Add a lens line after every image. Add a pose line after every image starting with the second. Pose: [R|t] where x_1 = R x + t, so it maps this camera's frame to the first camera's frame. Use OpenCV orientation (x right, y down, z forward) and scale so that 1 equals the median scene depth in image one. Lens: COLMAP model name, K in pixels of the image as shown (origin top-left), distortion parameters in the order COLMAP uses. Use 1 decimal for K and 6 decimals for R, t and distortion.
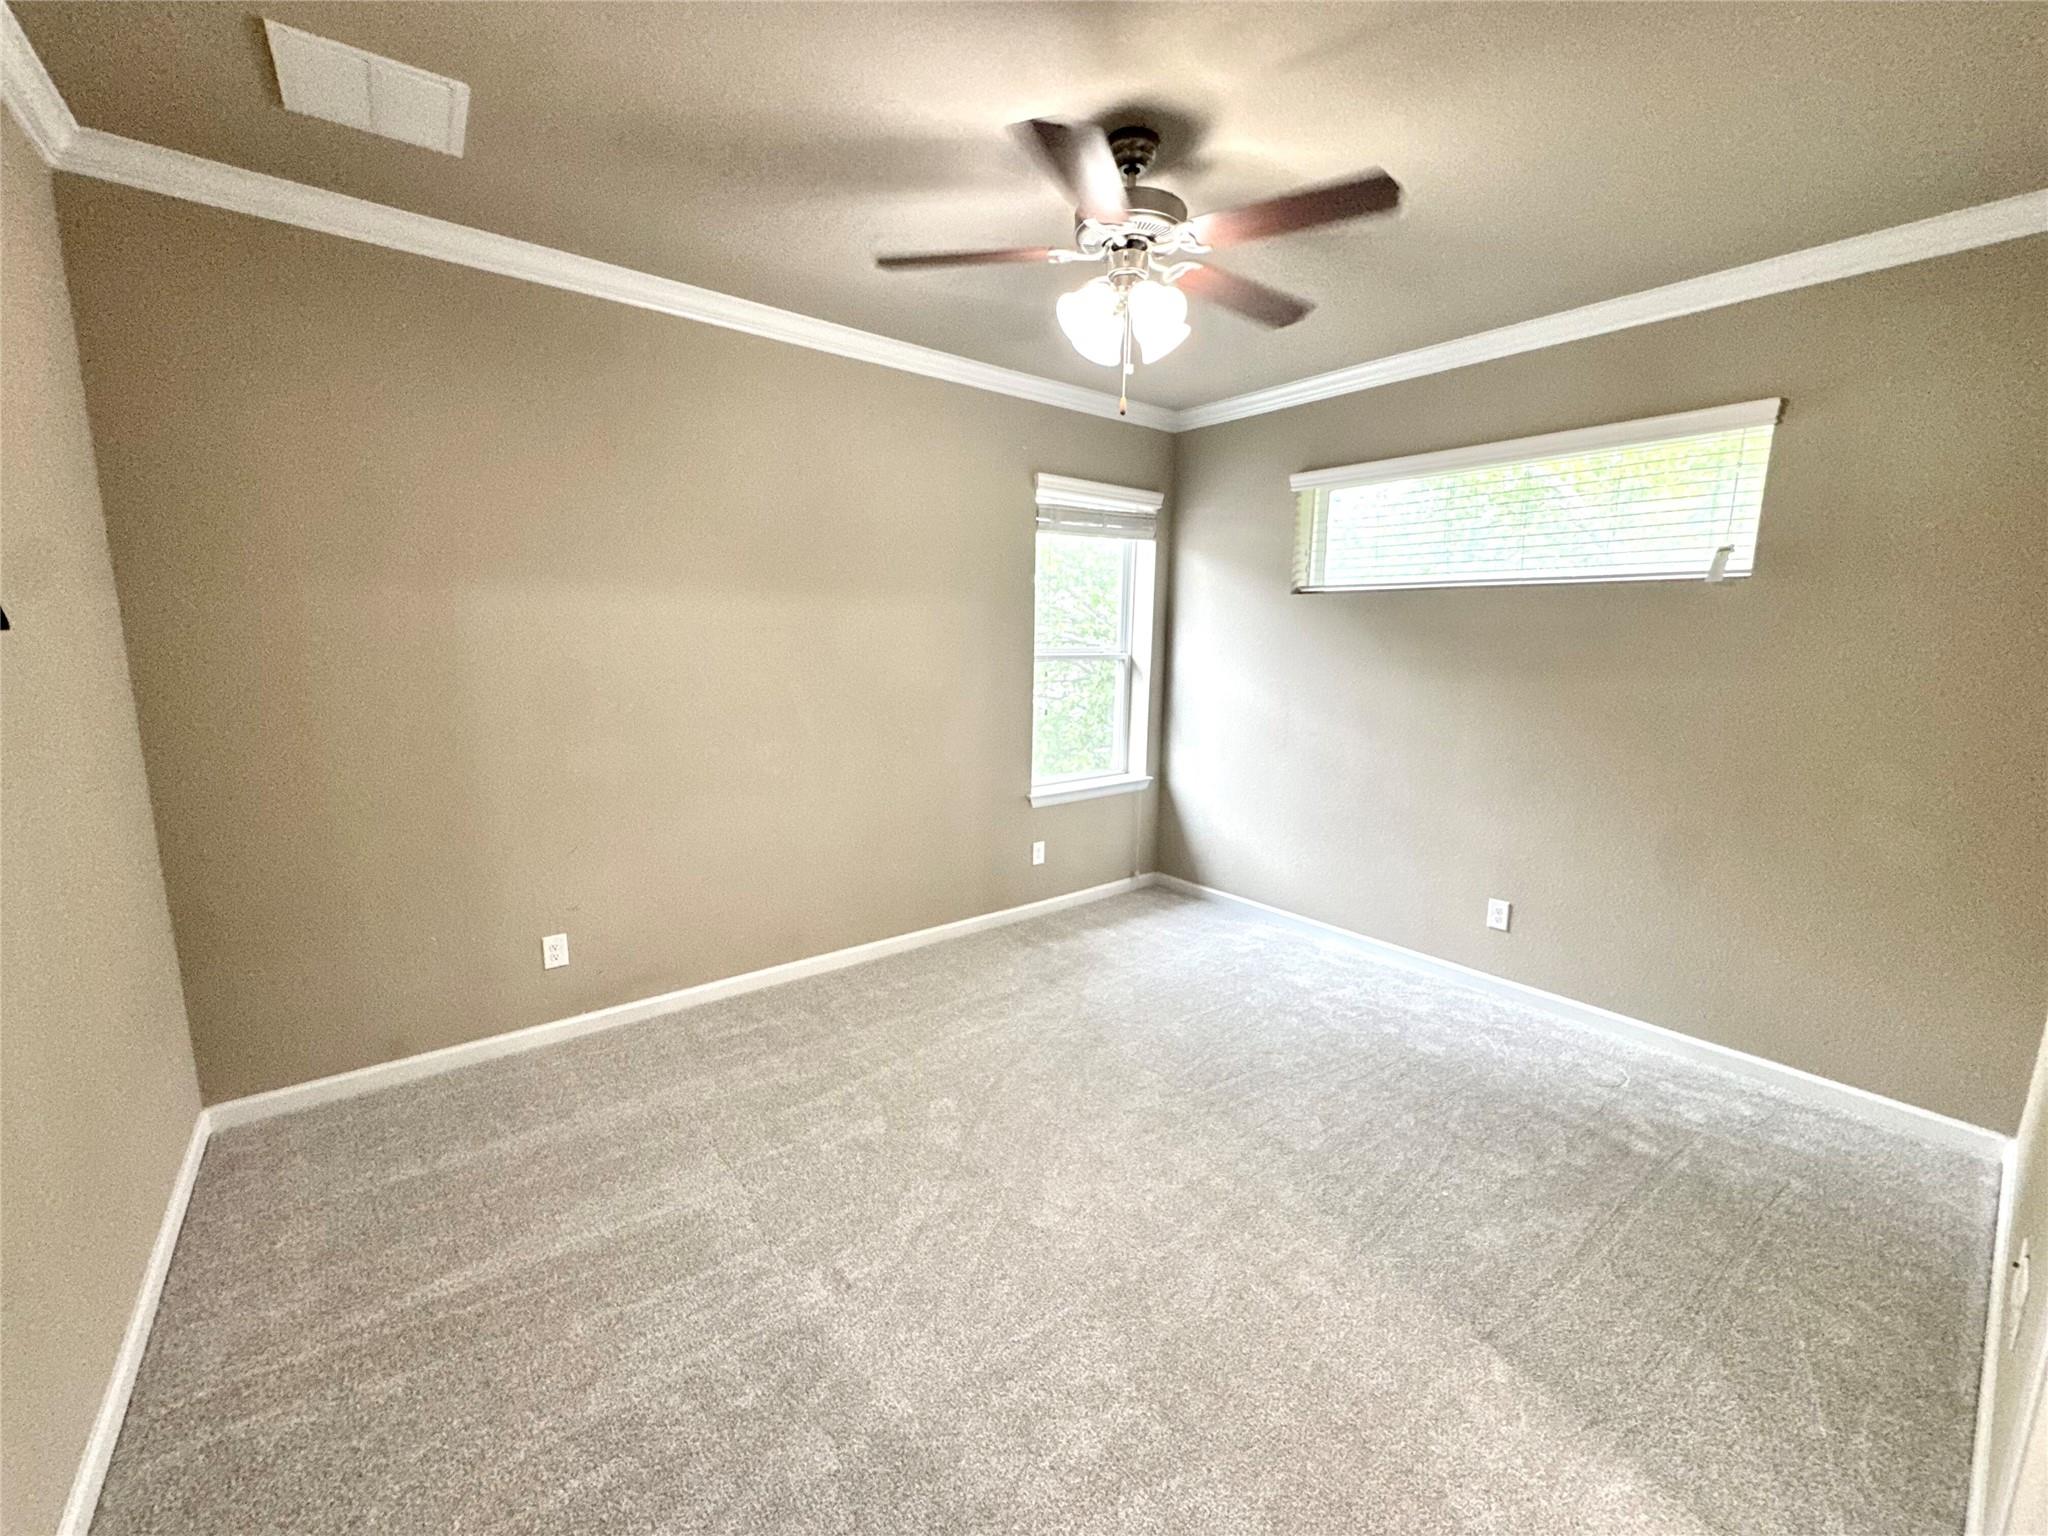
lens RADIAL K [[815.7, 0, 1024.0], [0, 815.7, 768.0], [0, 0, 1]] dist [-0.005613, 0.000560]
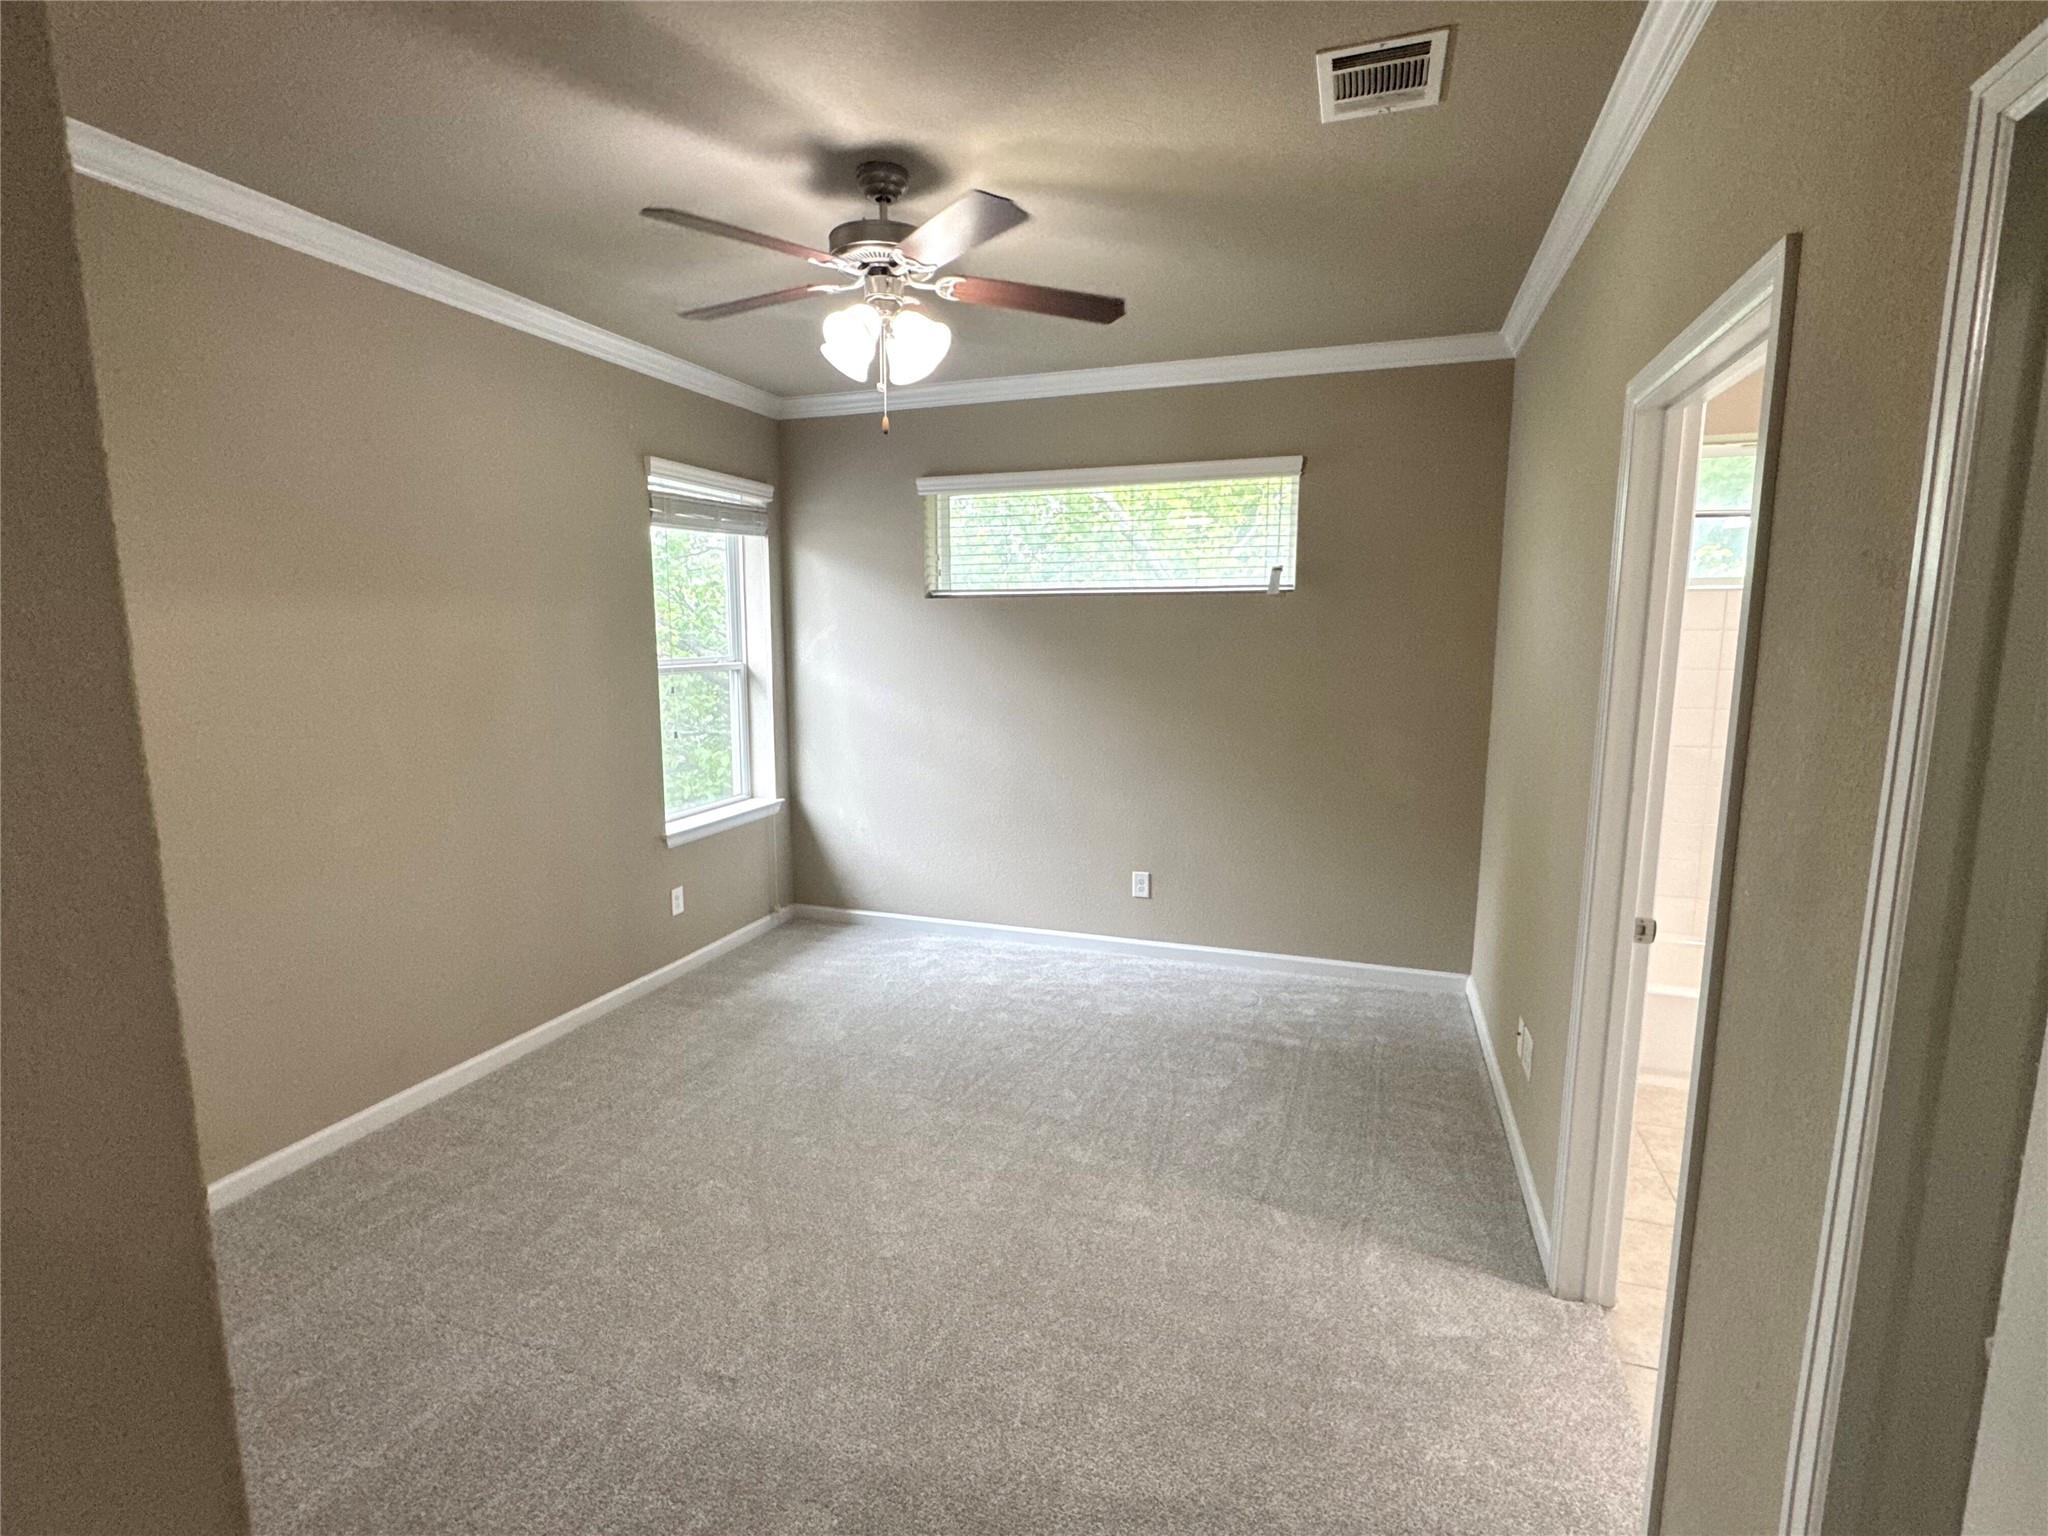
lens RADIAL K [[957.5, 0, 1024.0], [0, 957.5, 768.0], [0, 0, 1]] dist [-0.001356, -0.000357]
pose [[0.848601, -0.088598, 0.521562, -0.214756], [0.098928, 0.995062, 0.008072, -0.006436], [-0.519702, 0.044747, 0.853175, -0.048324]]
